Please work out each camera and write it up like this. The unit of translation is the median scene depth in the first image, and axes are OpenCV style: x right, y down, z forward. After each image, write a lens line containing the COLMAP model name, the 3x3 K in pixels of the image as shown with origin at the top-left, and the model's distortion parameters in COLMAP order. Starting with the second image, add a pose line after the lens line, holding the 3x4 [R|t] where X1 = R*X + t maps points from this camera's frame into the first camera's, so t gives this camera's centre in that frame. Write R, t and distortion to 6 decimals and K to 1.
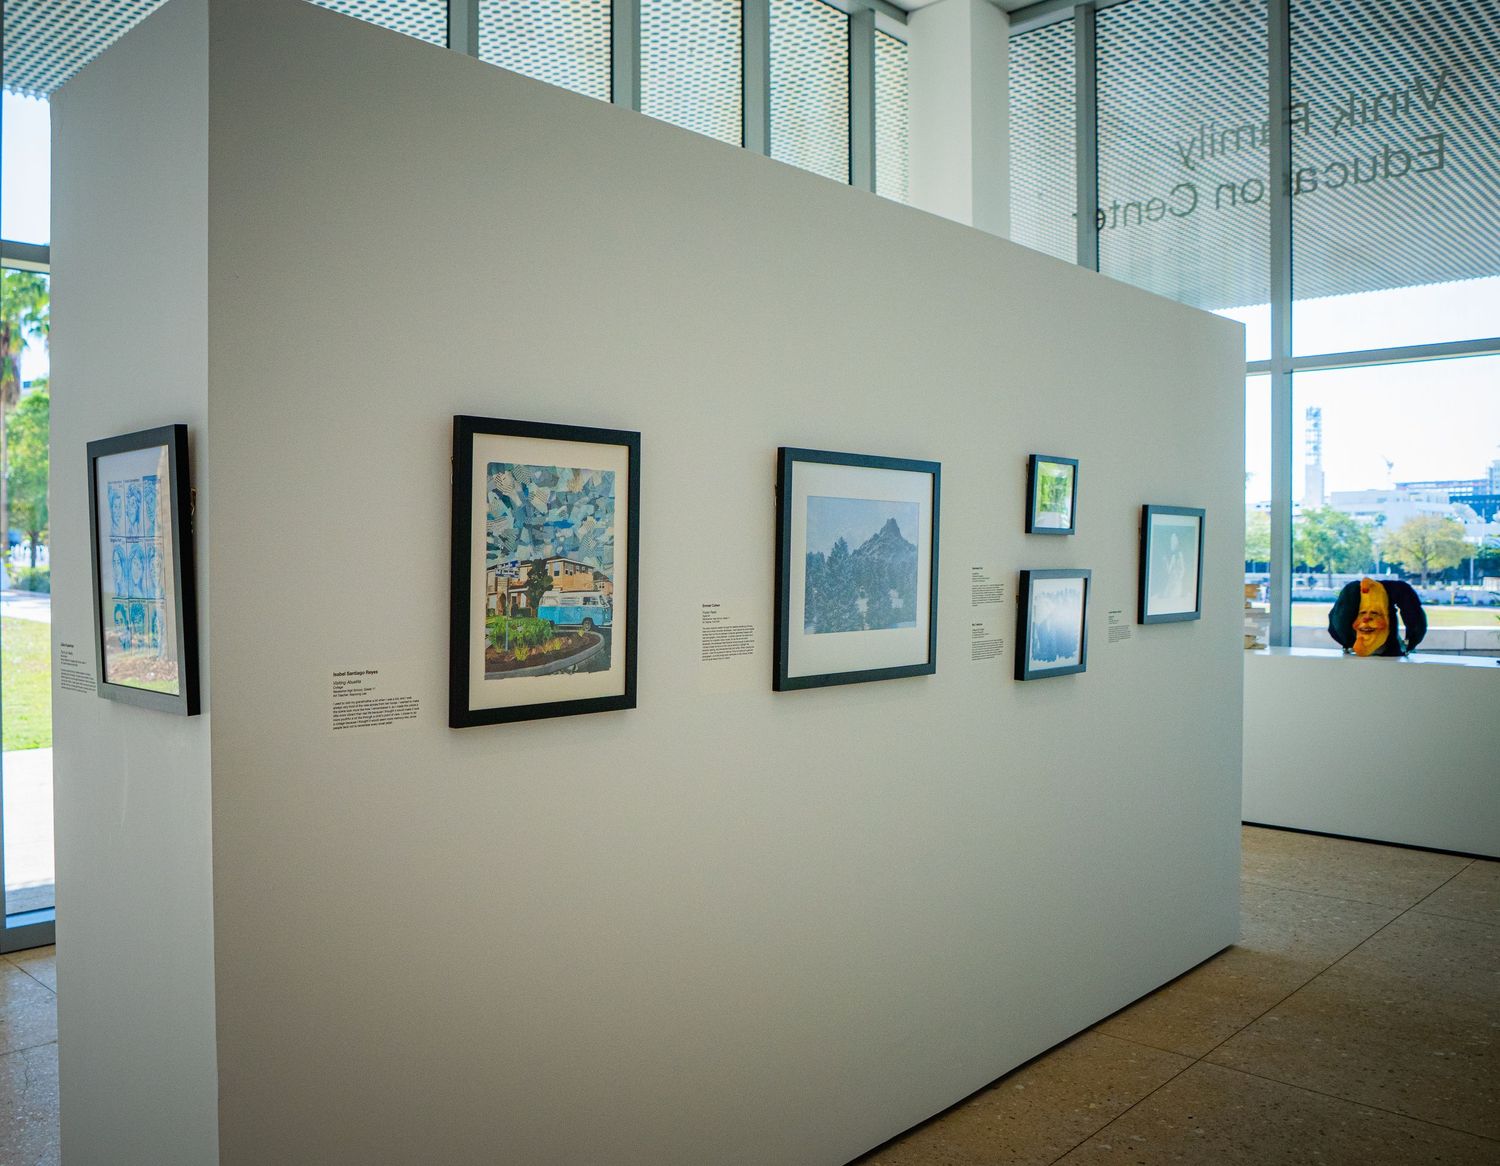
lens RADIAL K [[1228.3, 0, 750.3], [0, 1228.3, 586.9], [0, 0, 1]] dist [-0.015535, -0.005702]
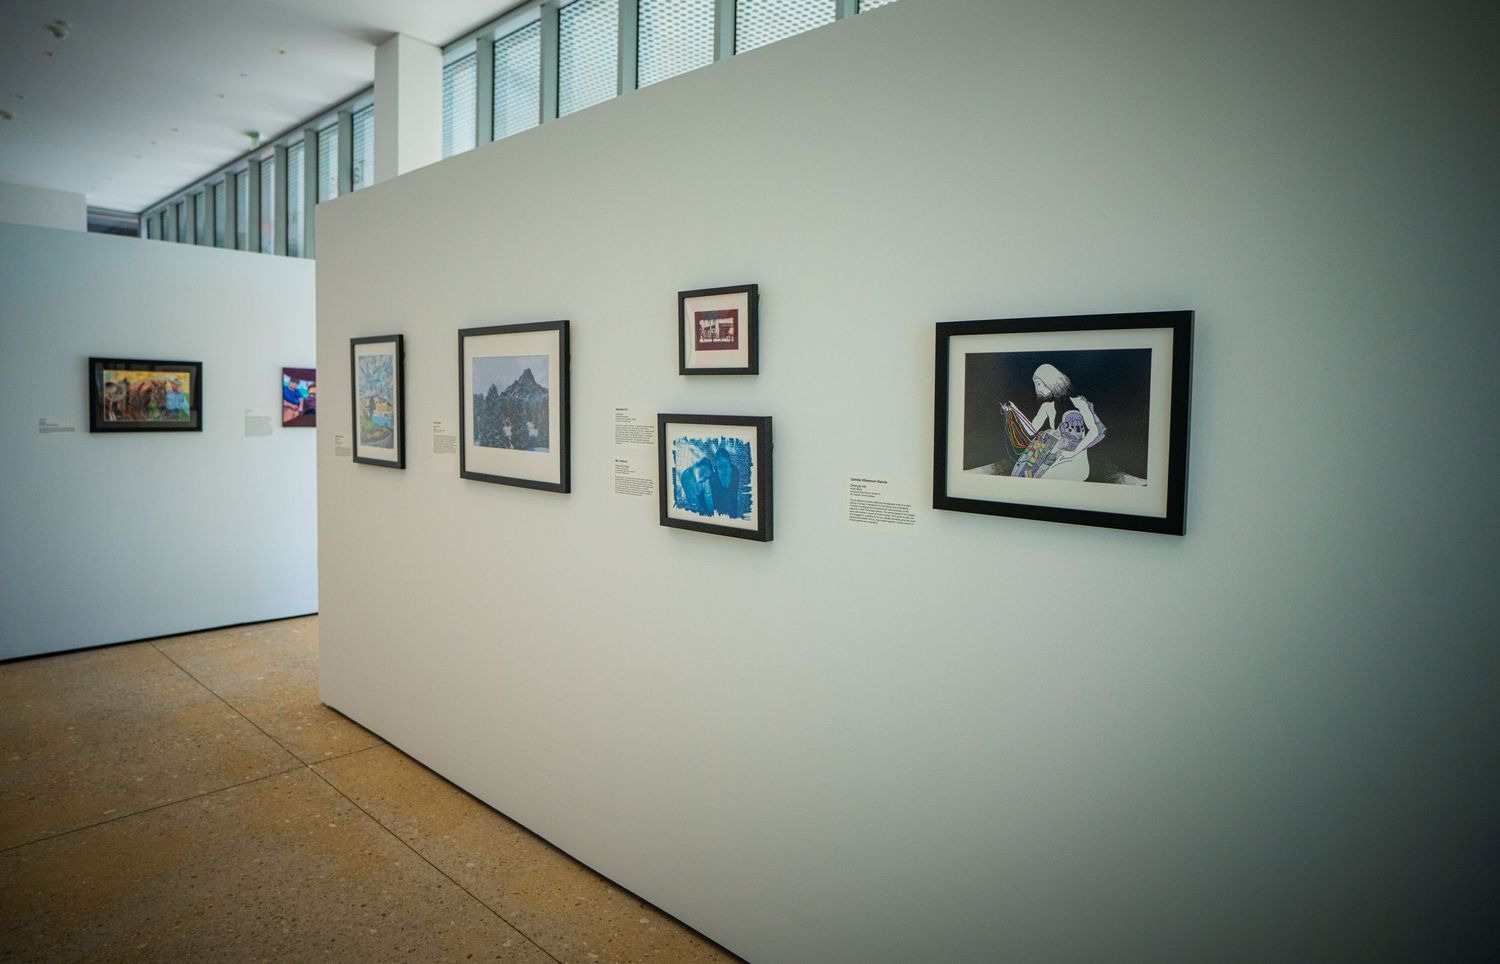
lens RADIAL K [[956.7, 0, 749.4], [0, 956.7, 471.9], [0, 0, 1]] dist [0.002248, 0.000849]
pose [[-0.047584, 0.066679, -0.996639, 1.163892], [-0.045538, 0.996587, 0.068850, -0.026546], [0.997829, 0.048661, -0.044385, 1.305312]]
